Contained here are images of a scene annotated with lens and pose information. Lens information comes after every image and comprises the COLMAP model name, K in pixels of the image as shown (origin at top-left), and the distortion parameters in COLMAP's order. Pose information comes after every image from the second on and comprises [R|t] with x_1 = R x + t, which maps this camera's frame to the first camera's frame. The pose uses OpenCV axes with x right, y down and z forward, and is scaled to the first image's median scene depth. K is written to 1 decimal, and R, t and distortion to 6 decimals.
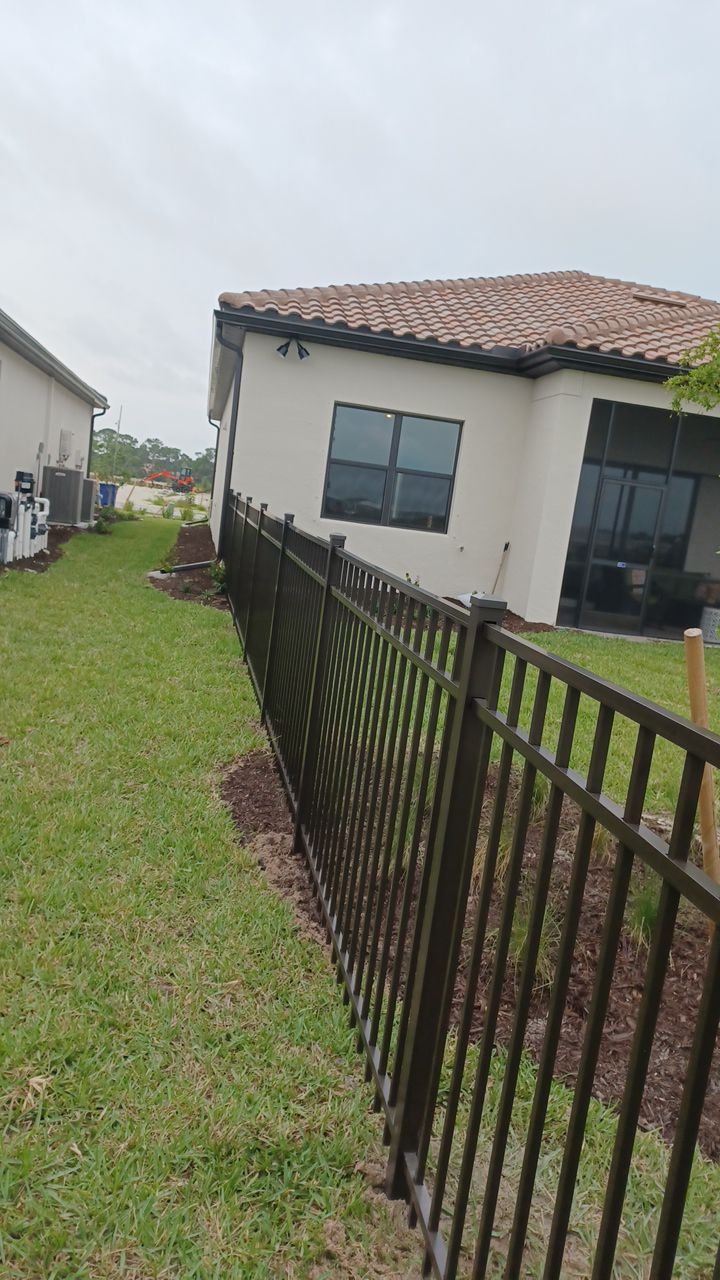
lens RADIAL K [[940.9, 0, 360.0], [0, 940.9, 640.0], [0, 0, 1]] dist [0.084073, 0.001366]
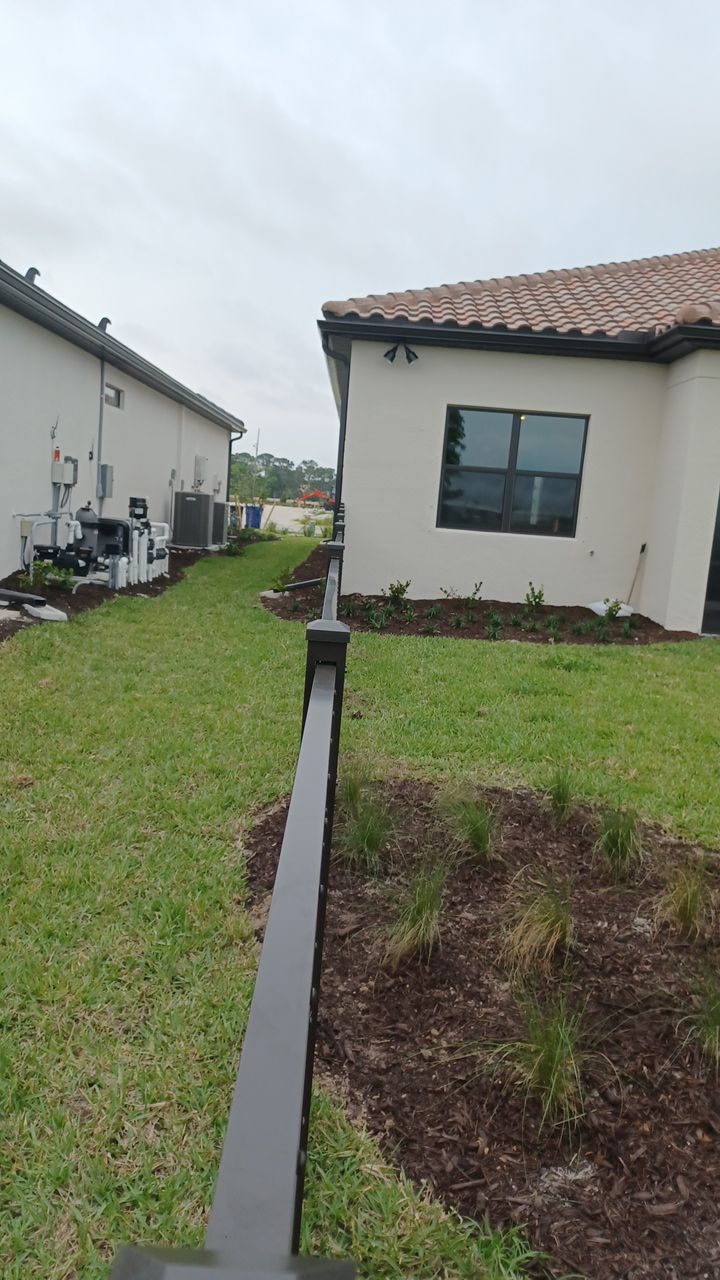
lens RADIAL K [[943.0, 0, 360.0], [0, 943.0, 640.0], [0, 0, 1]] dist [0.055329, 0.009537]
pose [[0.984896, -0.030242, -0.170488, 0.042063], [0.027910, 0.999481, -0.016061, -0.003316], [0.170885, 0.011060, 0.985229, 0.052533]]
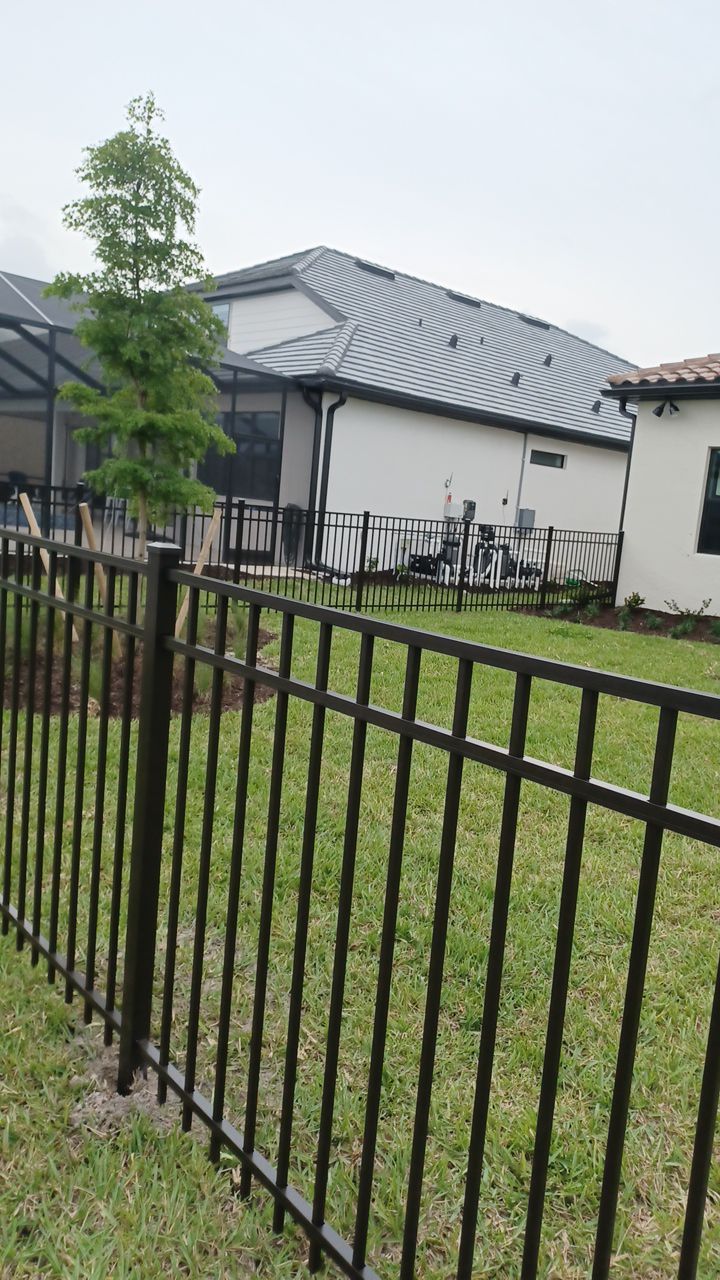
lens RADIAL K [[943.0, 0, 360.0], [0, 943.0, 640.0], [0, 0, 1]] dist [0.055329, 0.009537]
pose [[0.530008, 0.038016, -0.847140, 0.720137], [-0.150218, 0.987404, -0.049673, 0.087364], [0.834581, 0.153583, 0.529043, 0.109649]]
